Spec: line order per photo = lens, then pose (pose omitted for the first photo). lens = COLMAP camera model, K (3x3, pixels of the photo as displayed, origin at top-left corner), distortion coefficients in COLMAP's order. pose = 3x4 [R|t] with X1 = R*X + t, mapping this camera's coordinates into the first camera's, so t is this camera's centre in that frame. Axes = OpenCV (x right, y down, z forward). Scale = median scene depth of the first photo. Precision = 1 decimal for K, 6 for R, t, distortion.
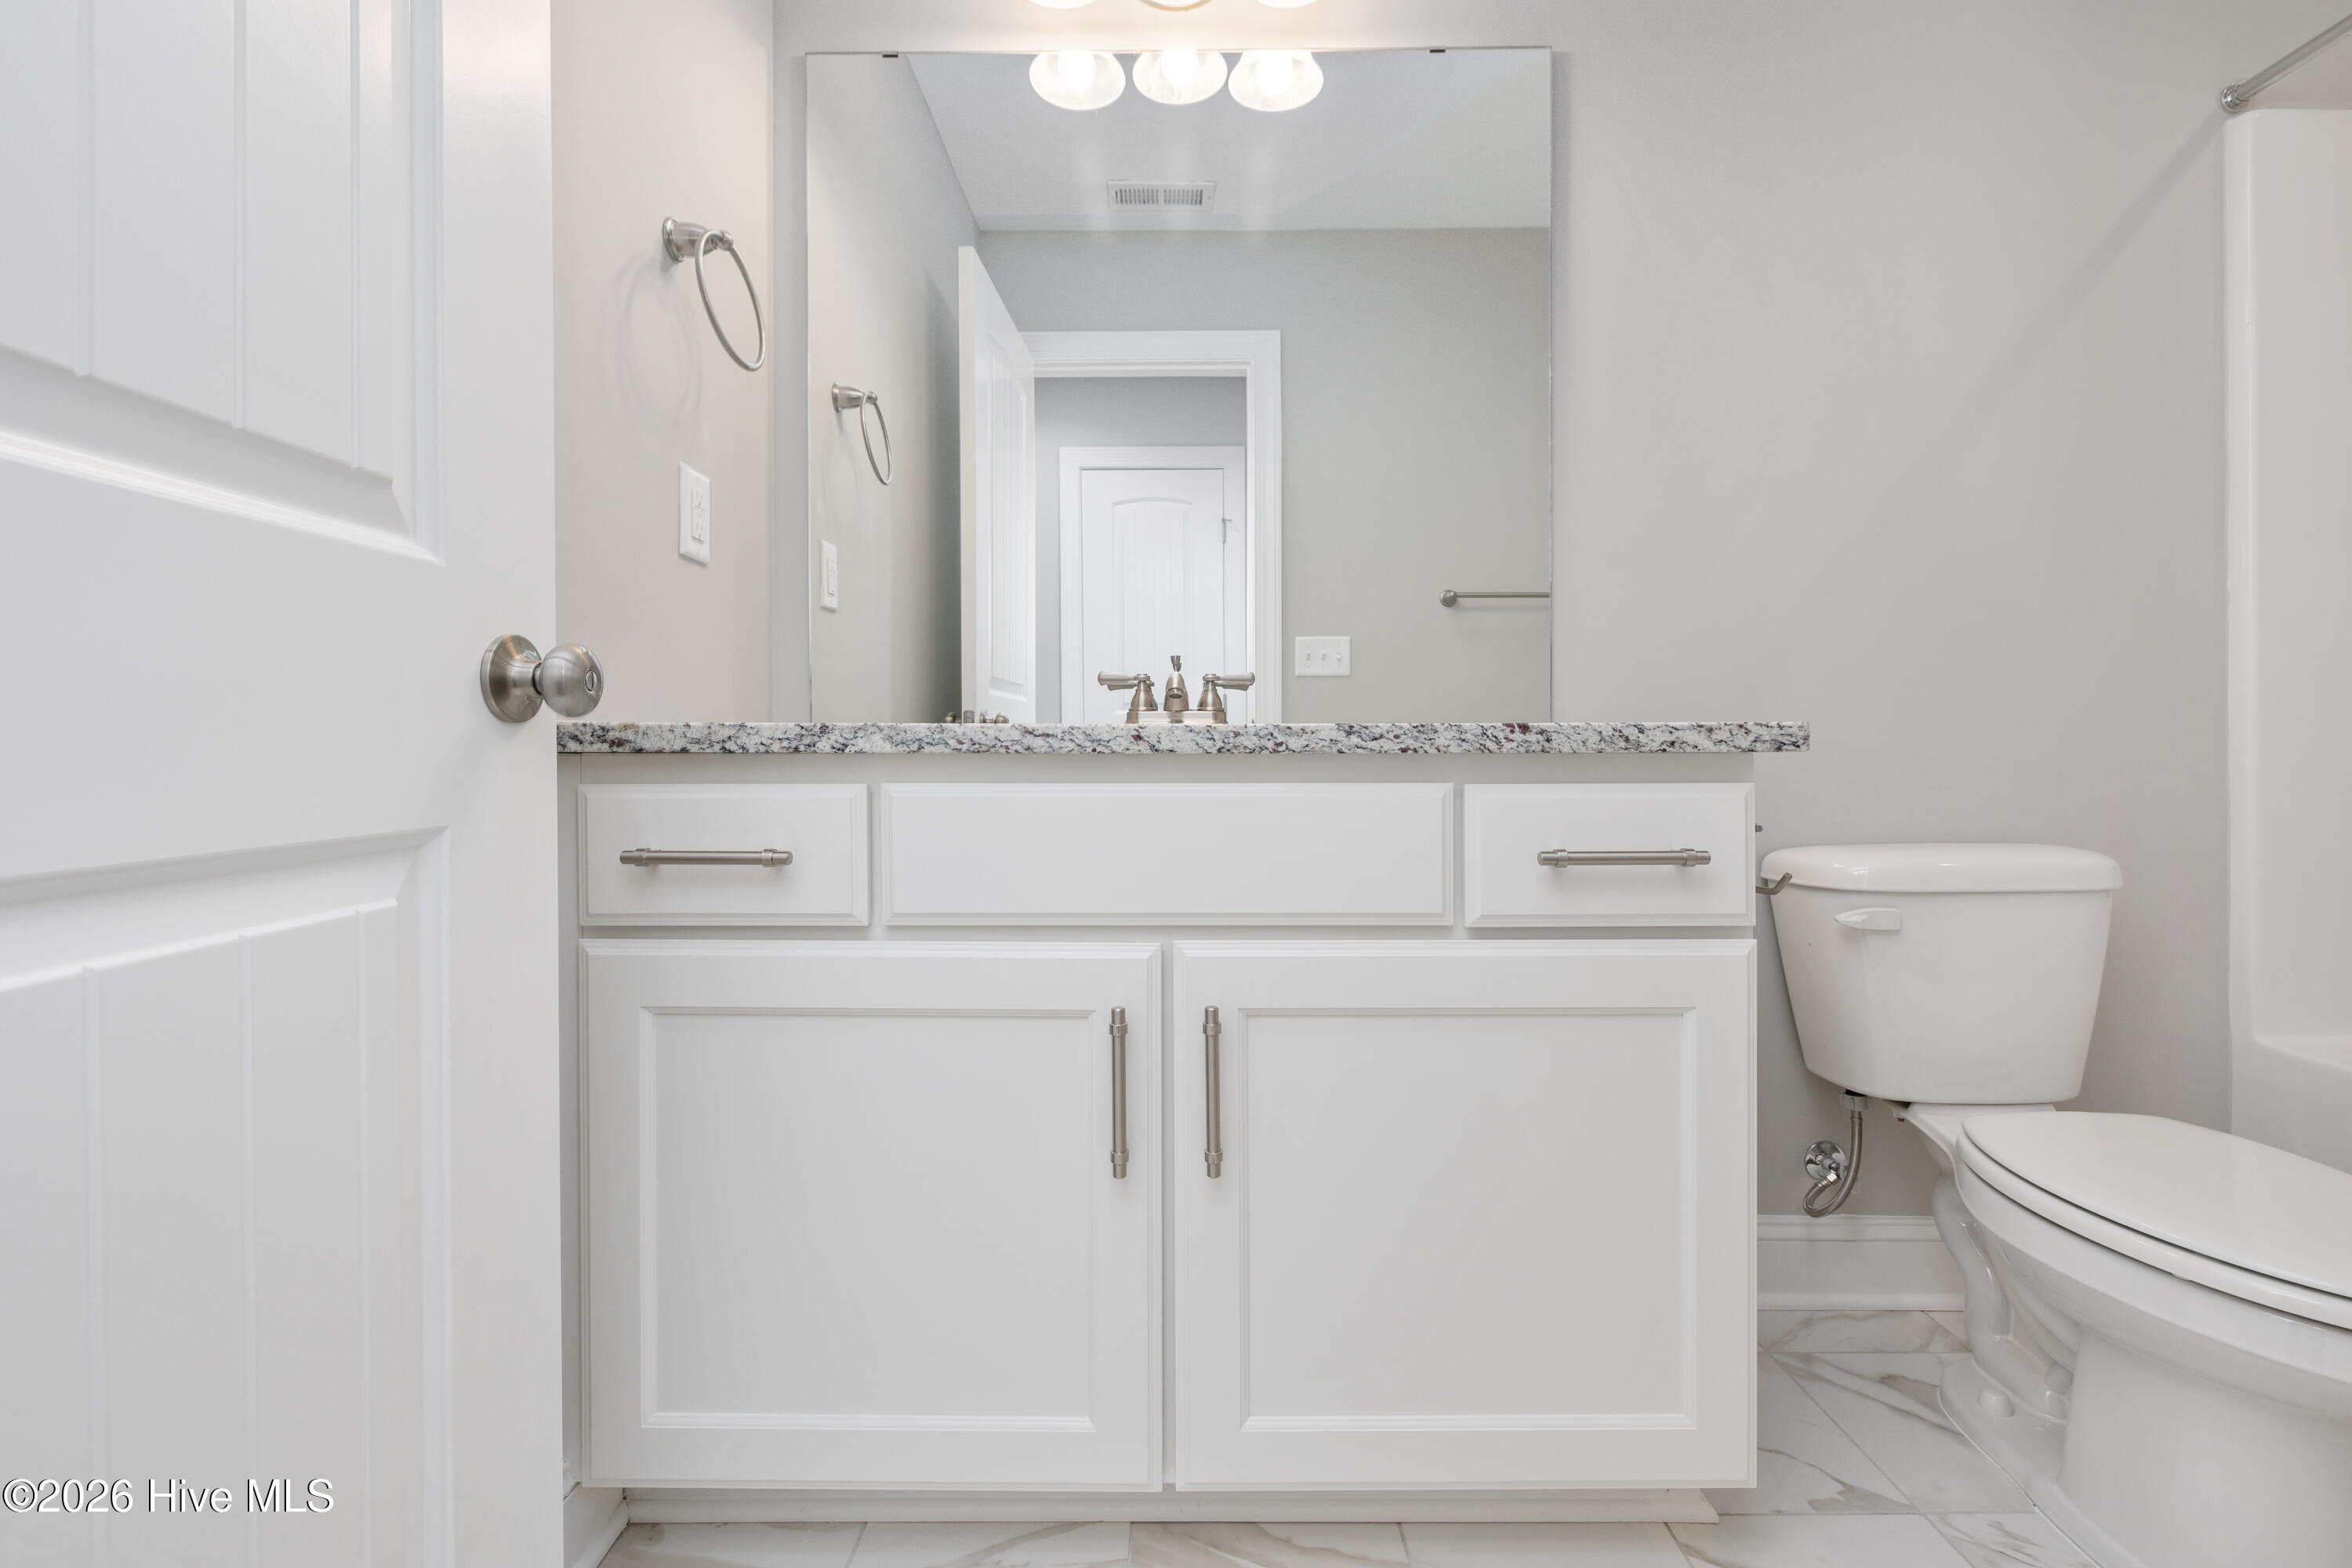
lens RADIAL K [[1001.4, 0, 1189.4], [0, 1001.4, 744.0], [0, 0, 1]] dist [0.000609, 0.000240]
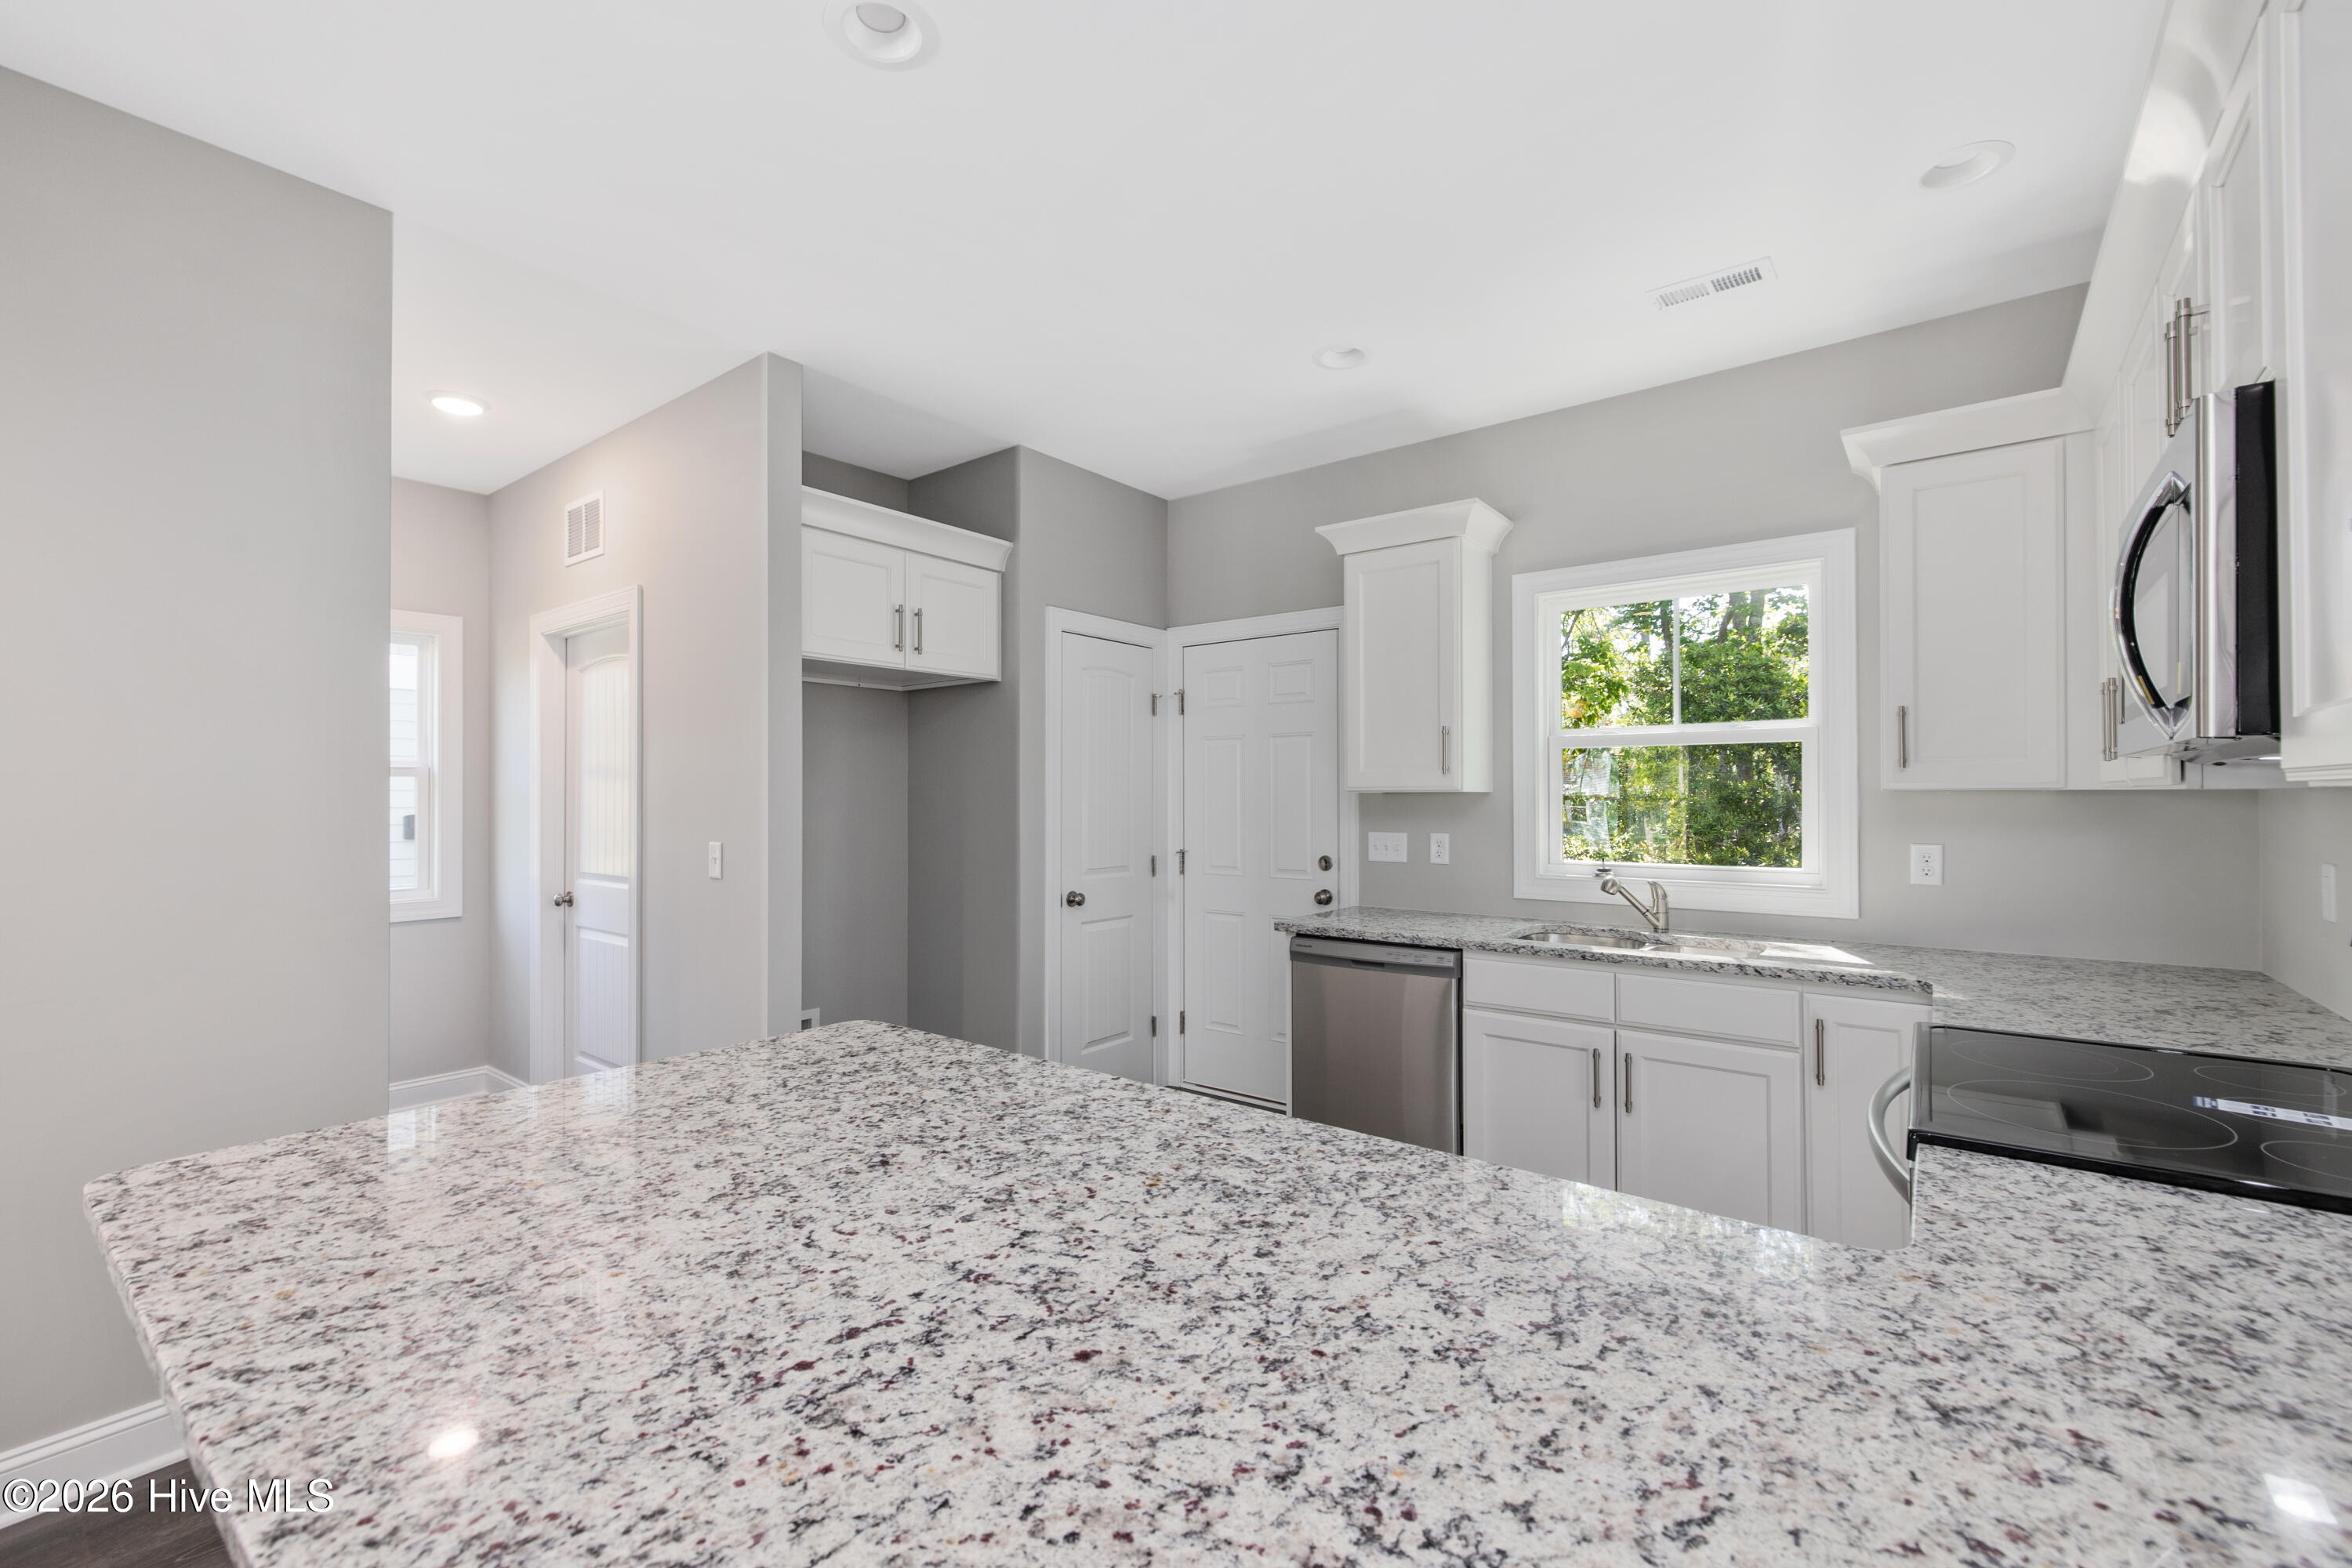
lens RADIAL K [[992.8, 0, 1164.8], [0, 992.8, 796.5], [0, 0, 1]] dist [0.000321, 0.000044]
pose [[0.786436, 0.000379, -0.617671, 0.709642], [-0.001703, 0.999997, -0.001555, -0.453190], [0.617669, 0.002274, 0.786435, -1.995662]]
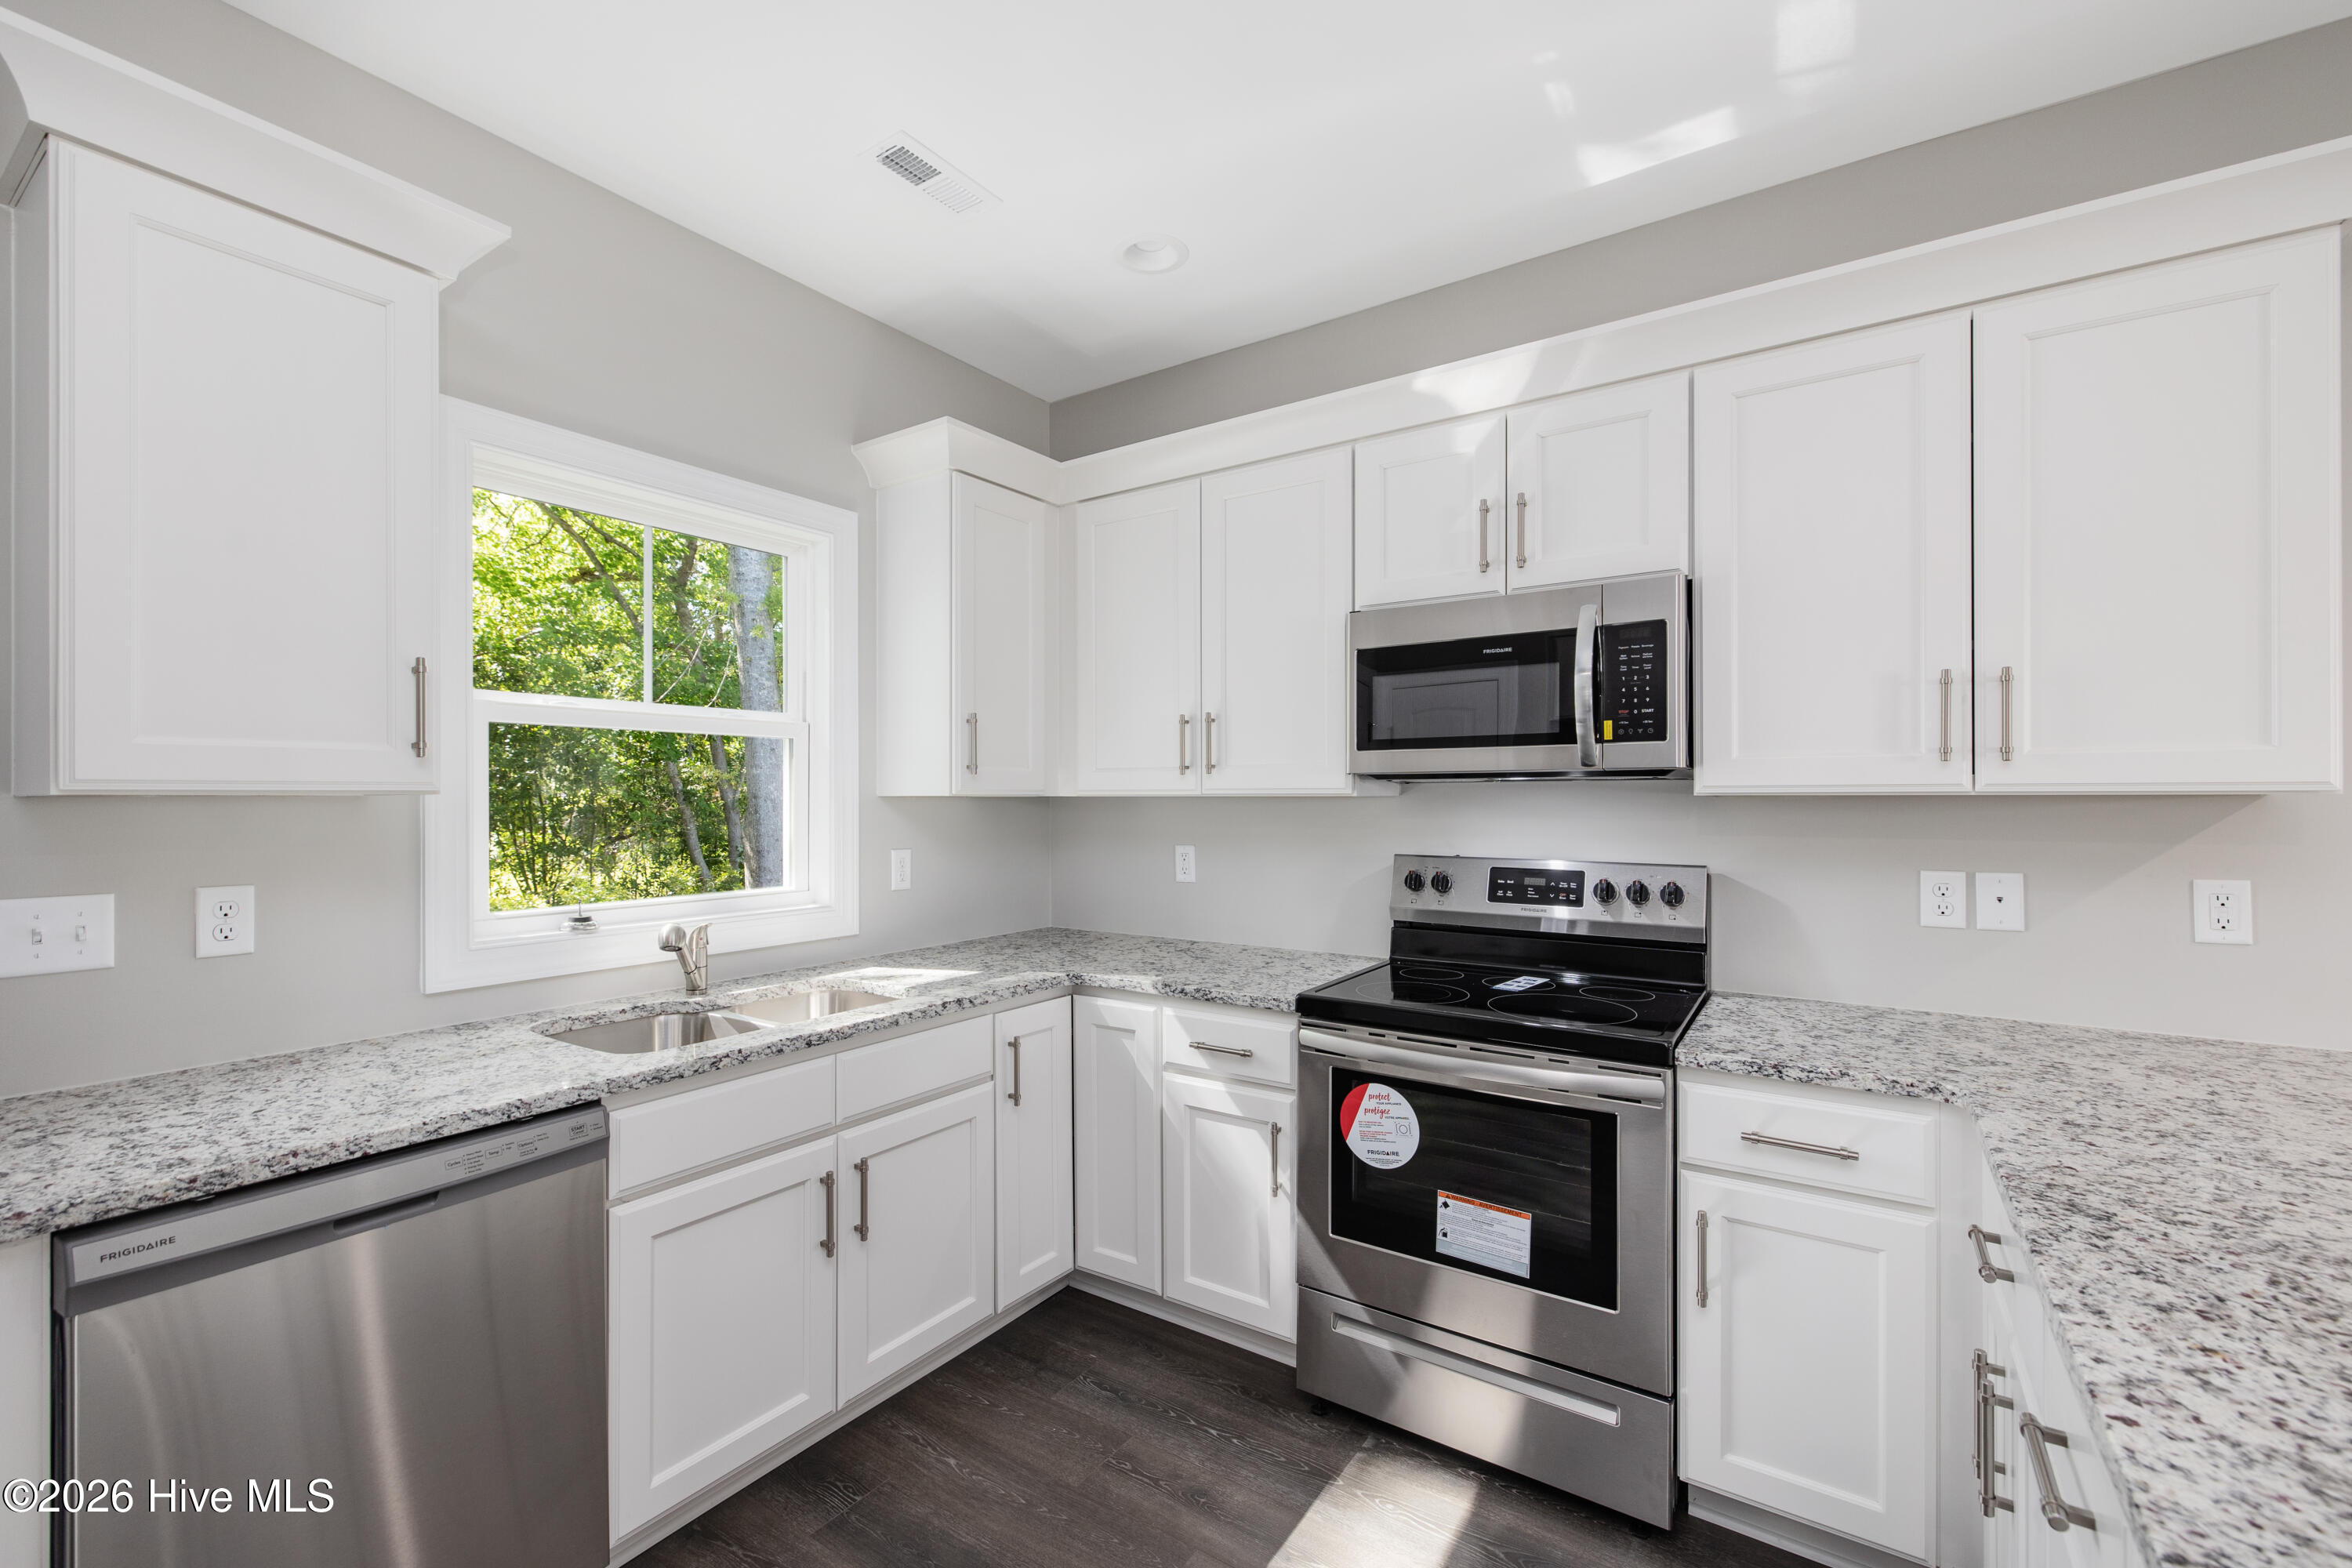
lens RADIAL K [[992.8, 0, 1164.8], [0, 992.8, 796.5], [0, 0, 1]] dist [0.000321, 0.000044]
pose [[0.565747, 0.001911, 0.824577, -1.293468], [0.004154, 0.999978, -0.005168, -0.459323], [-0.824568, 0.006349, 0.565727, -0.653572]]
